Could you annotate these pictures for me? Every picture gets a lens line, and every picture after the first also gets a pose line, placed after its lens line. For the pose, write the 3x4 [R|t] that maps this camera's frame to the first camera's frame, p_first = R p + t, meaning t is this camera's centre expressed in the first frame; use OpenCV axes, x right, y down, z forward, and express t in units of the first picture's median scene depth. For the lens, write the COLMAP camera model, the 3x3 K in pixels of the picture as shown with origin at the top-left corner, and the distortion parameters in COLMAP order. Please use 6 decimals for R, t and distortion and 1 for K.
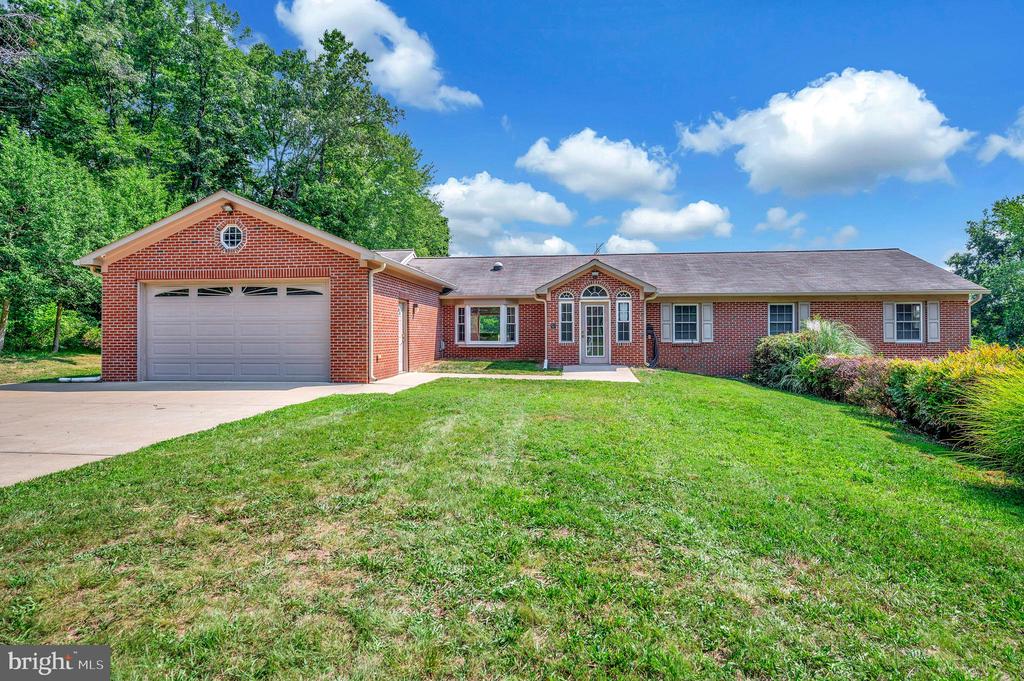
lens RADIAL K [[557.9, 0, 513.8], [0, 557.9, 336.3], [0, 0, 1]] dist [-0.000840, -0.000055]
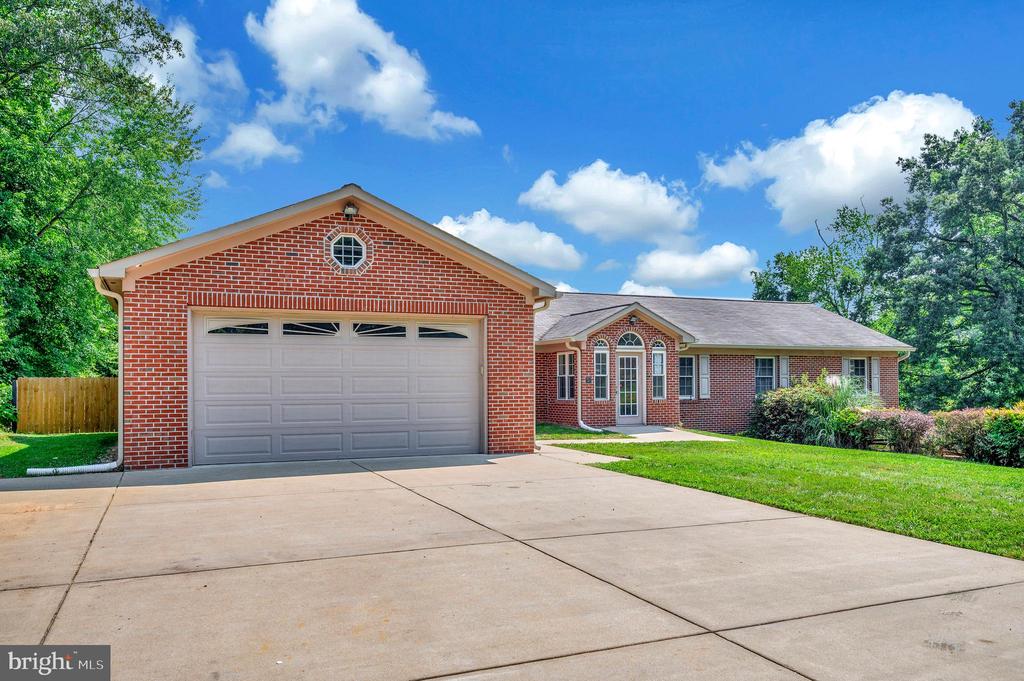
lens RADIAL K [[801.5, 0, 529.5], [0, 801.5, 376.8], [0, 0, 1]] dist [0.010307, -0.003809]
pose [[0.864077, 0.004112, 0.503343, -0.605519], [0.007052, 0.999770, -0.020274, 0.000295], [-0.503310, 0.021068, 0.863849, 0.016203]]
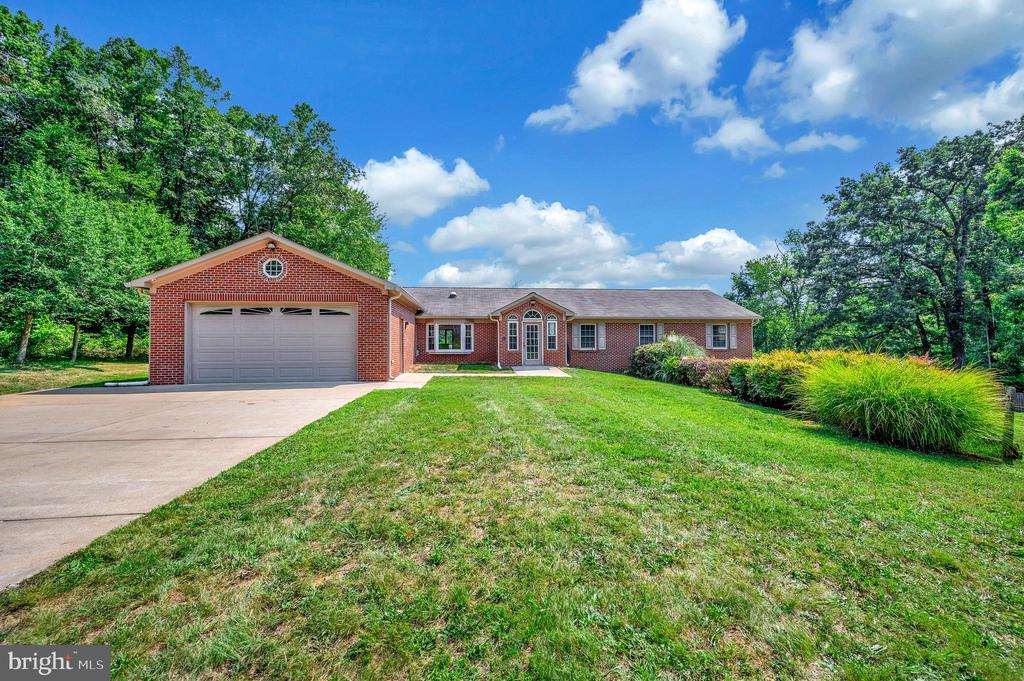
lens RADIAL K [[414.1, 0, 520.0], [0, 414.1, 341.9], [0, 0, 1]] dist [-0.000195, -0.000395]
pose [[0.973594, -0.000703, 0.228285, -0.129712], [0.002792, 0.999957, -0.008831, -0.000806], [-0.228269, 0.009235, 0.973554, -0.031788]]
